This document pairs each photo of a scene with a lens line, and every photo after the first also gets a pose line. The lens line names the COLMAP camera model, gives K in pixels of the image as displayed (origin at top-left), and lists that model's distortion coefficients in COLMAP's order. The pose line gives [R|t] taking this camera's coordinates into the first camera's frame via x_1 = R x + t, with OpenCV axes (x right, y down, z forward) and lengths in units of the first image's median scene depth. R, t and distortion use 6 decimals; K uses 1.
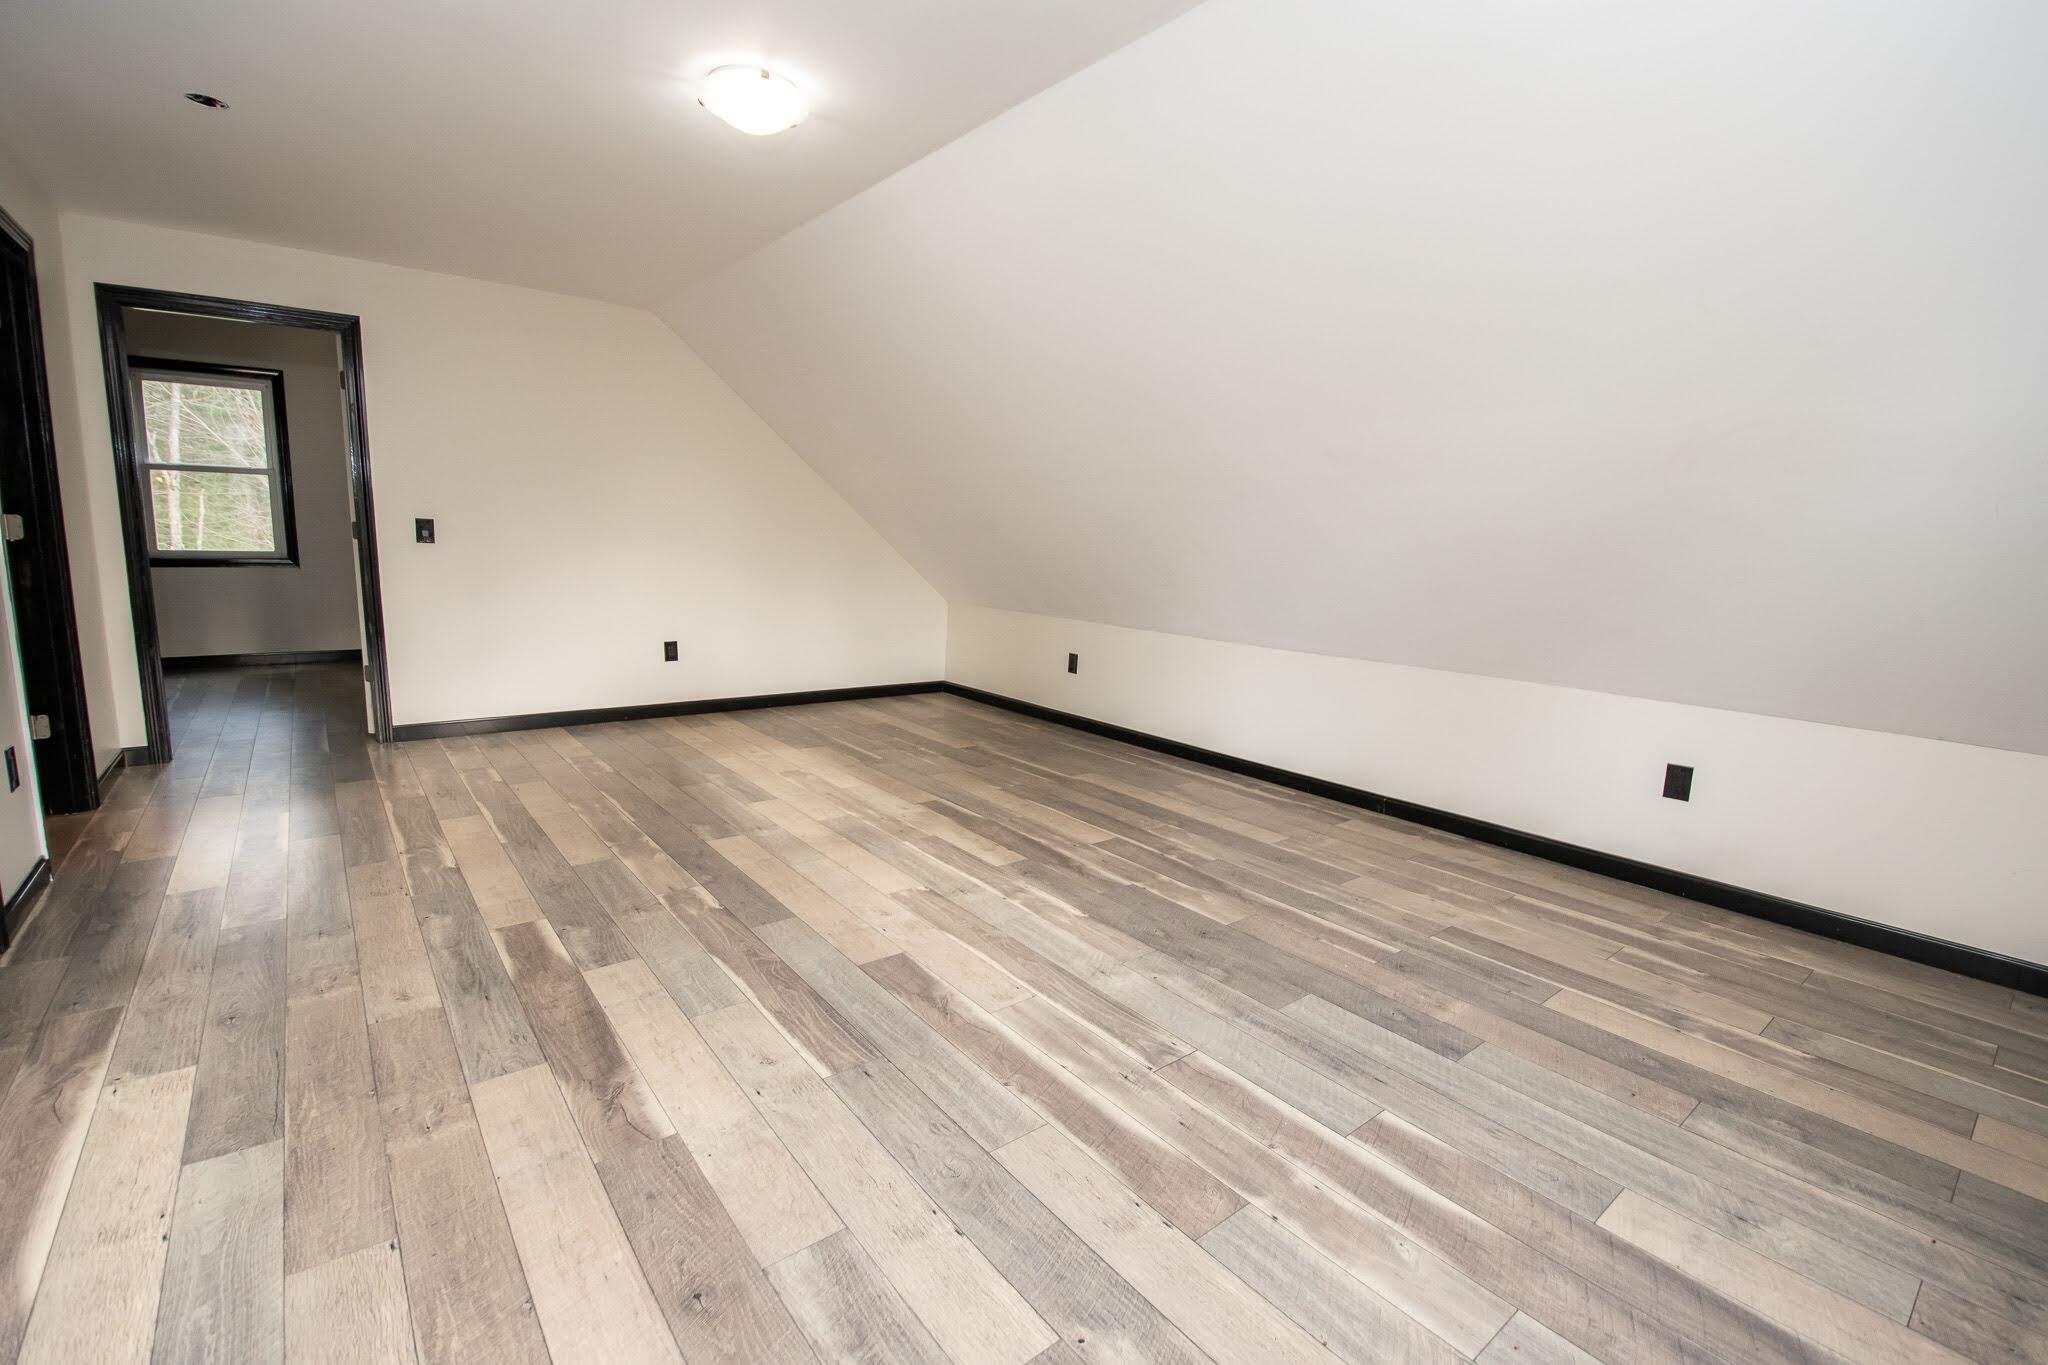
lens RADIAL K [[895.9, 0, 1033.3], [0, 895.9, 691.0], [0, 0, 1]] dist [0.017187, -0.023919]
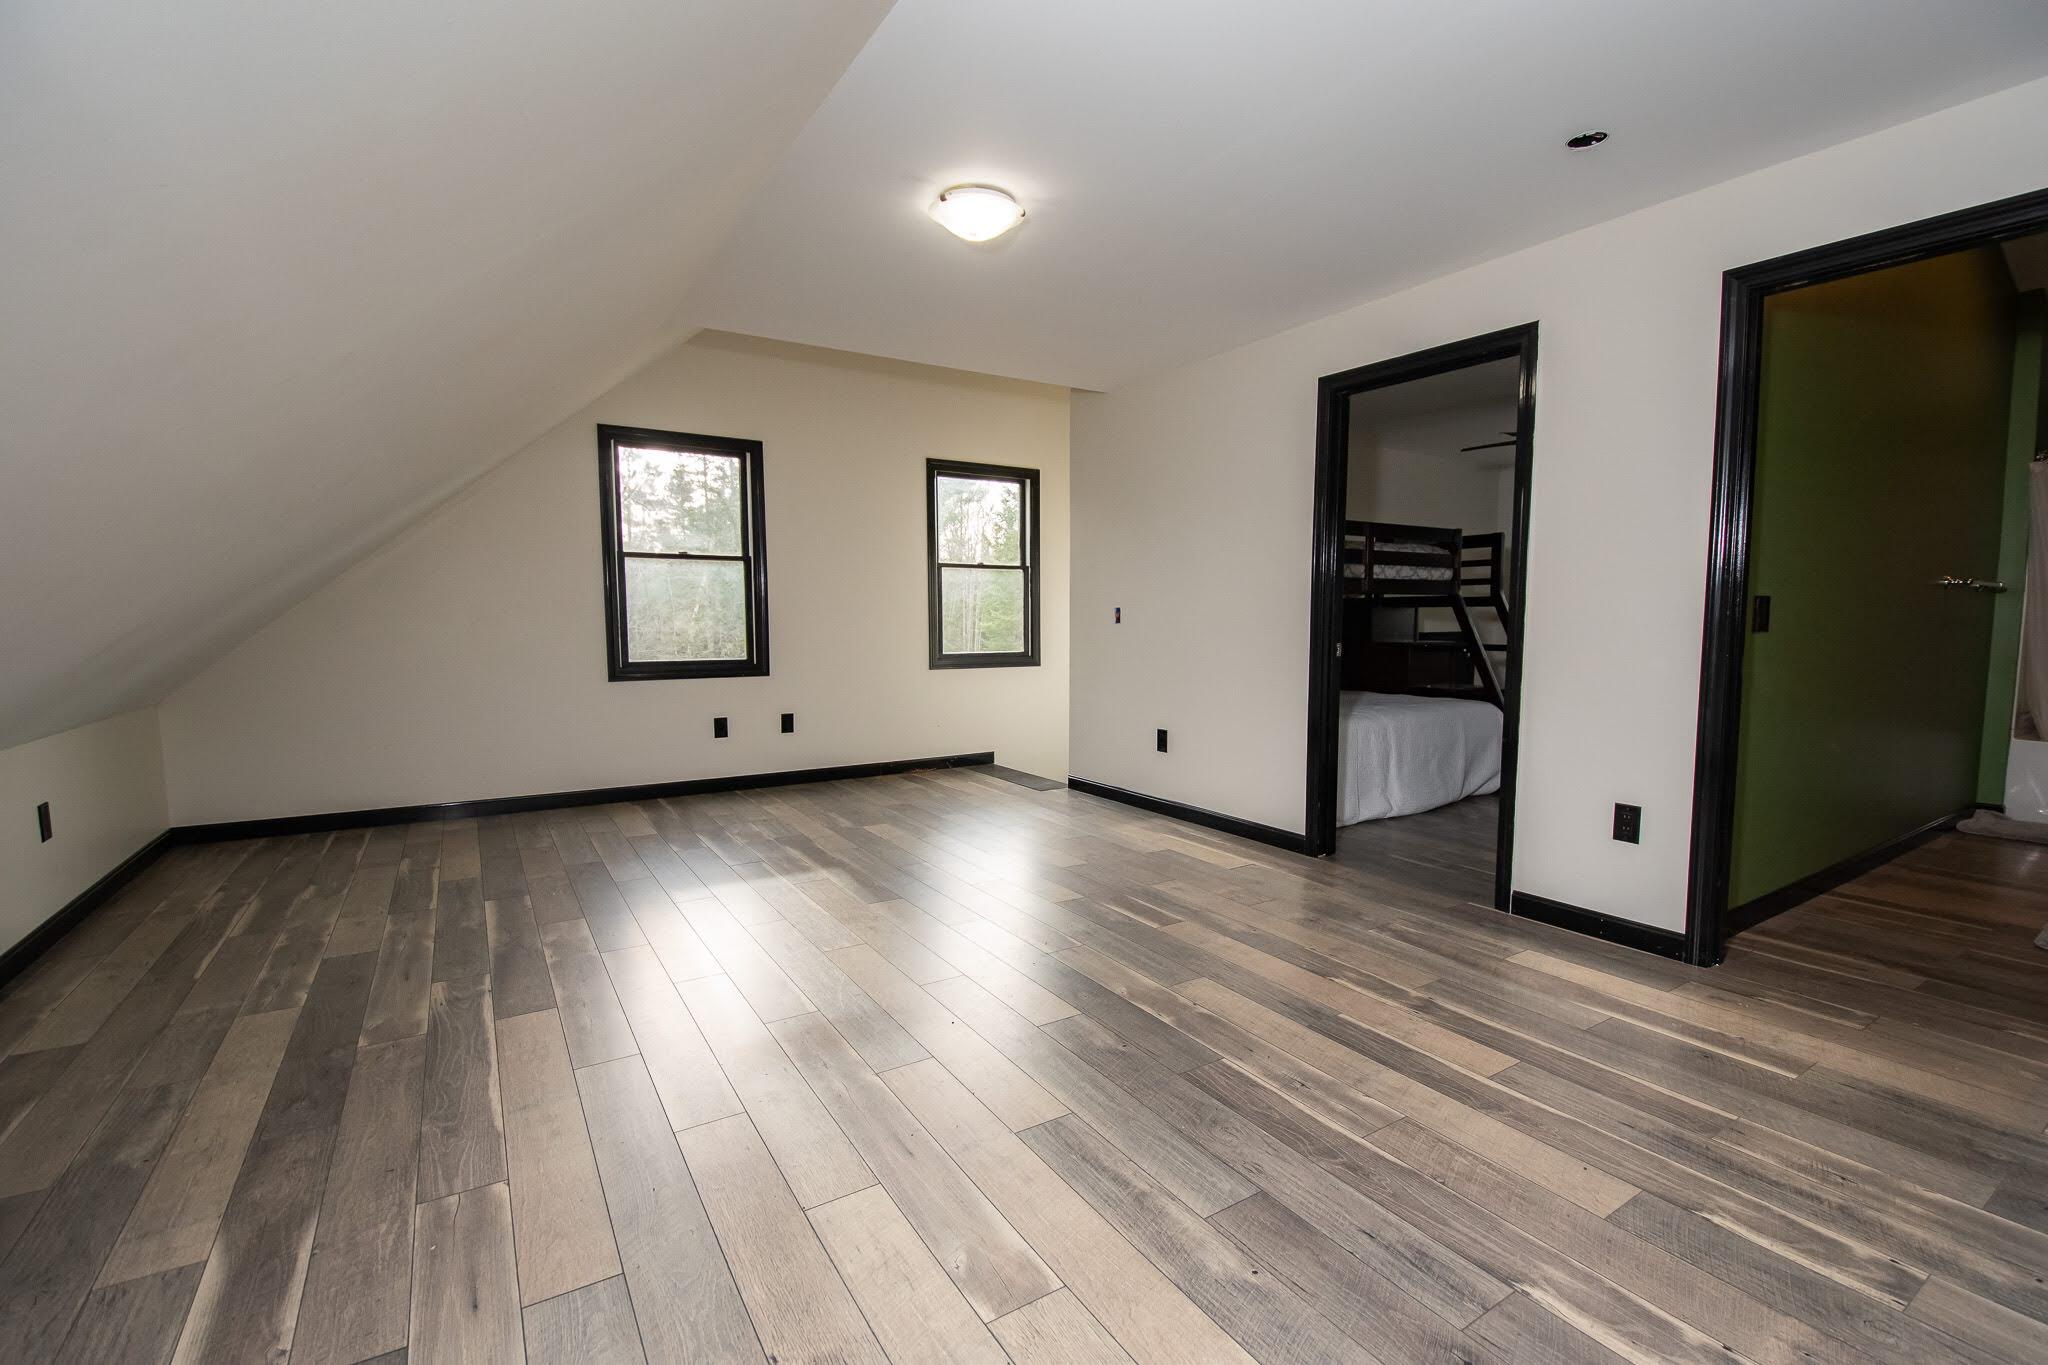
lens RADIAL K [[895.9, 0, 1033.3], [0, 895.9, 691.0], [0, 0, 1]] dist [0.017187, -0.023919]
pose [[-0.993159, -0.046623, 0.107056, -0.424639], [-0.018275, 0.967594, 0.251849, -0.292859], [-0.115328, 0.248170, -0.961827, 1.781482]]
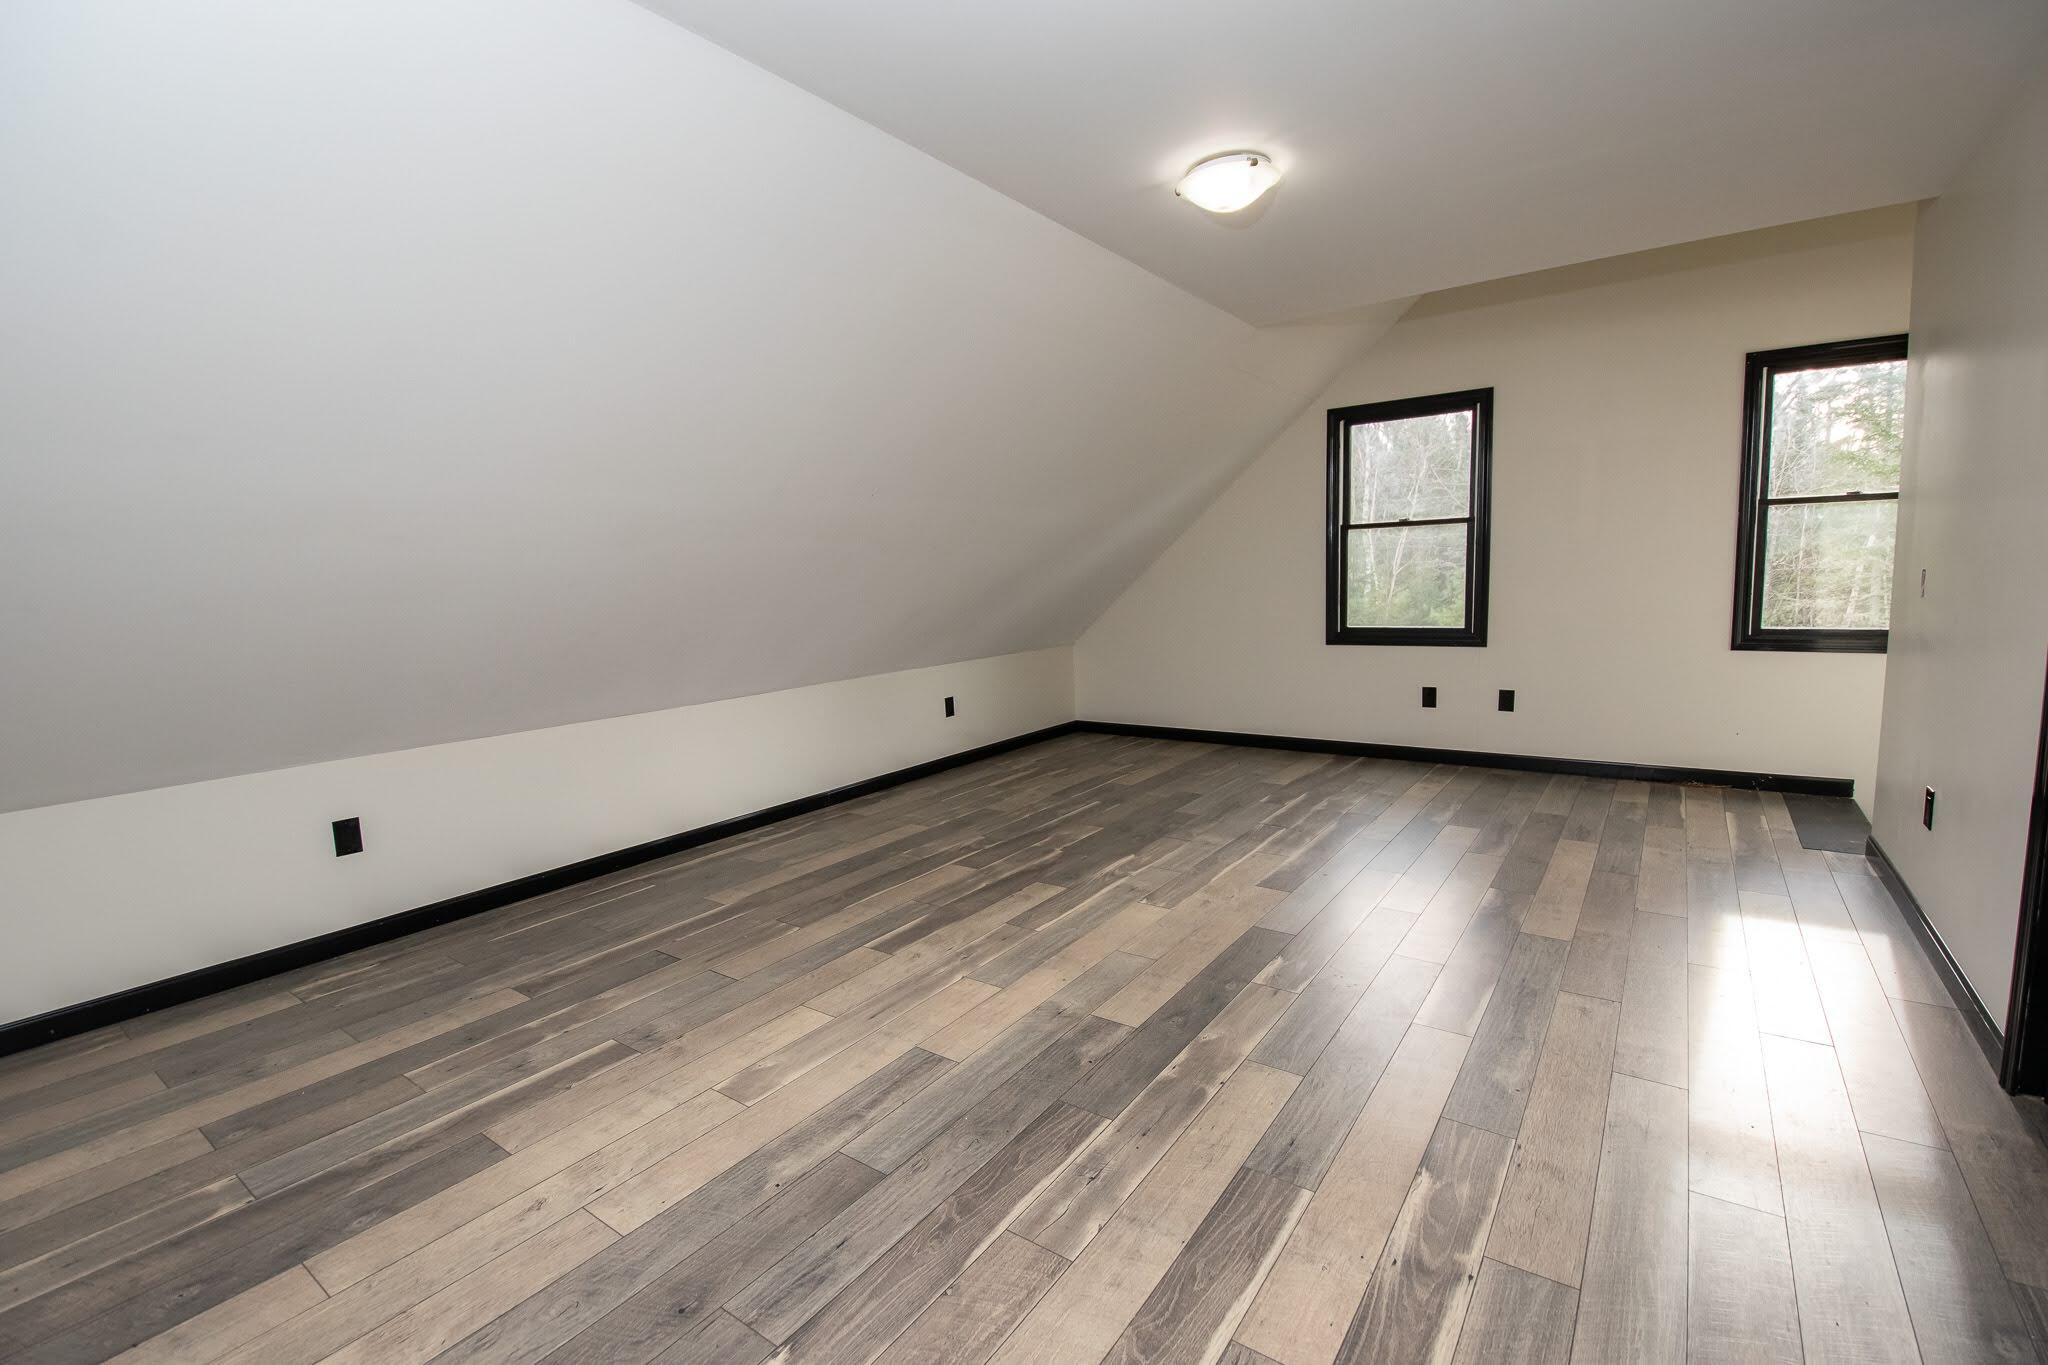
lens RADIAL K [[895.9, 0, 1033.3], [0, 895.9, 691.0], [0, 0, 1]] dist [0.017187, -0.023919]
pose [[-0.271962, -0.152024, 0.950224, -1.071267], [0.187624, 0.960115, 0.207306, -0.279673], [-0.943840, 0.234664, -0.232592, 1.282223]]
